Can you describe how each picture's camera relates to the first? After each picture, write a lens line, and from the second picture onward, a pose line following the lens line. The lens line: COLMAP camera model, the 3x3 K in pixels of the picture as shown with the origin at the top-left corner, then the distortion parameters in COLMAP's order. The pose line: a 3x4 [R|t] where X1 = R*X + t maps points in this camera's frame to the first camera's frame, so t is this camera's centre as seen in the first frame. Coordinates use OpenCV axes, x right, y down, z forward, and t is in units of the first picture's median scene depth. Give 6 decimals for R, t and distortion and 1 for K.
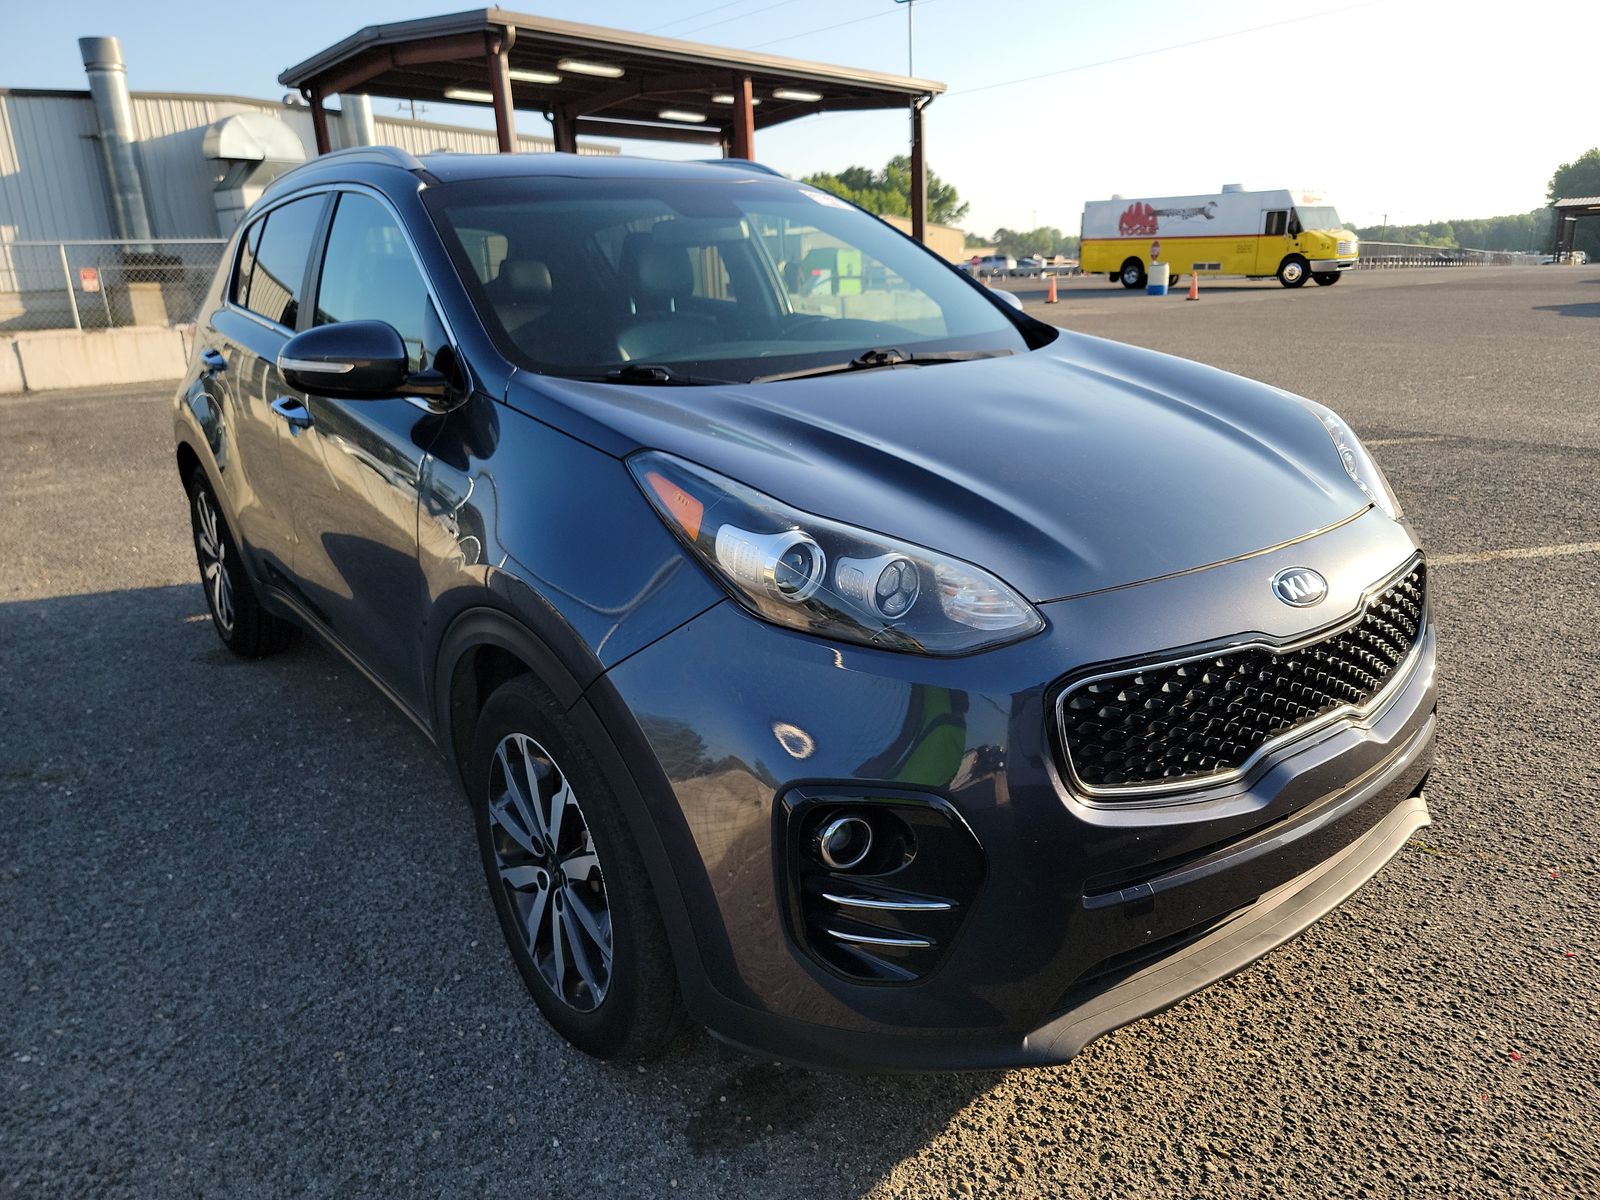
lens RADIAL K [[1043.9, 0, 800.0], [0, 1043.9, 600.0], [0, 0, 1]] dist [0.056895, -0.042147]
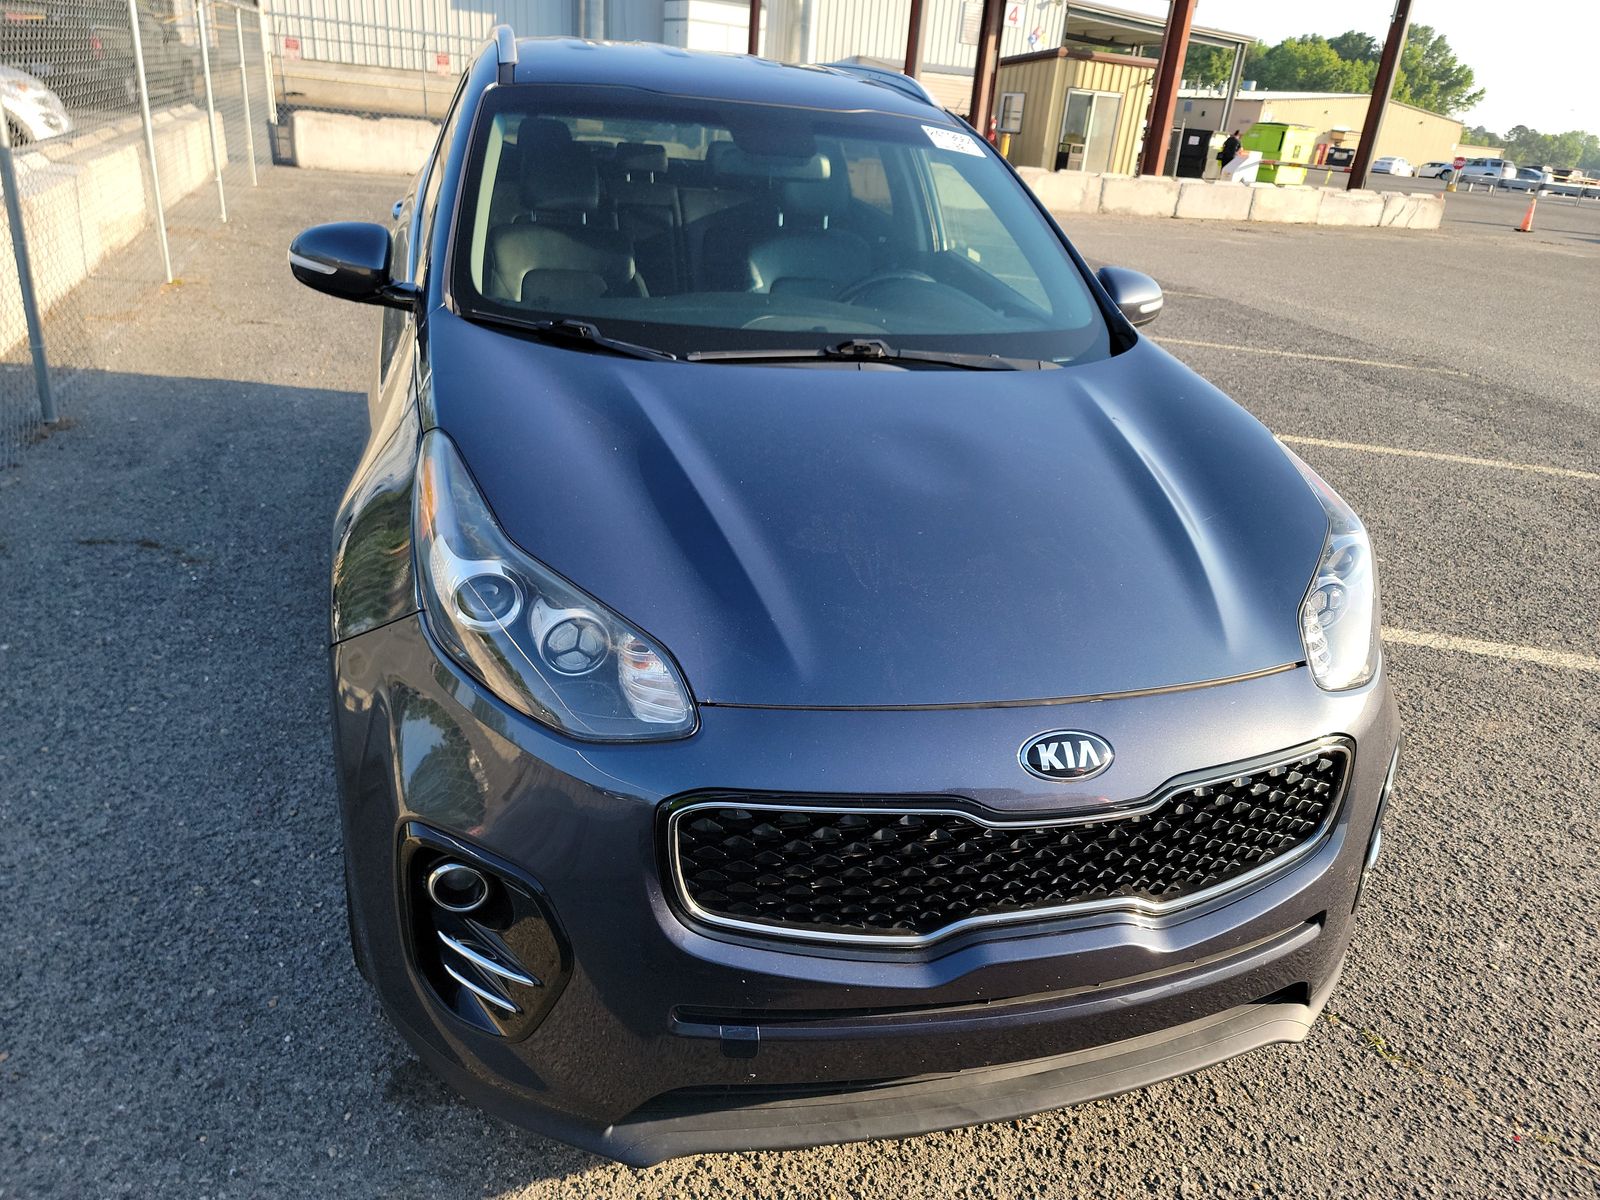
lens RADIAL K [[1043.9, 0, 800.0], [0, 1043.9, 600.0], [0, 0, 1]] dist [0.056895, -0.042147]
pose [[0.934258, 0.247577, -0.256646, 0.375900], [-0.216426, 0.965666, 0.143696, -0.168862], [0.283410, -0.078704, 0.955764, 0.124320]]
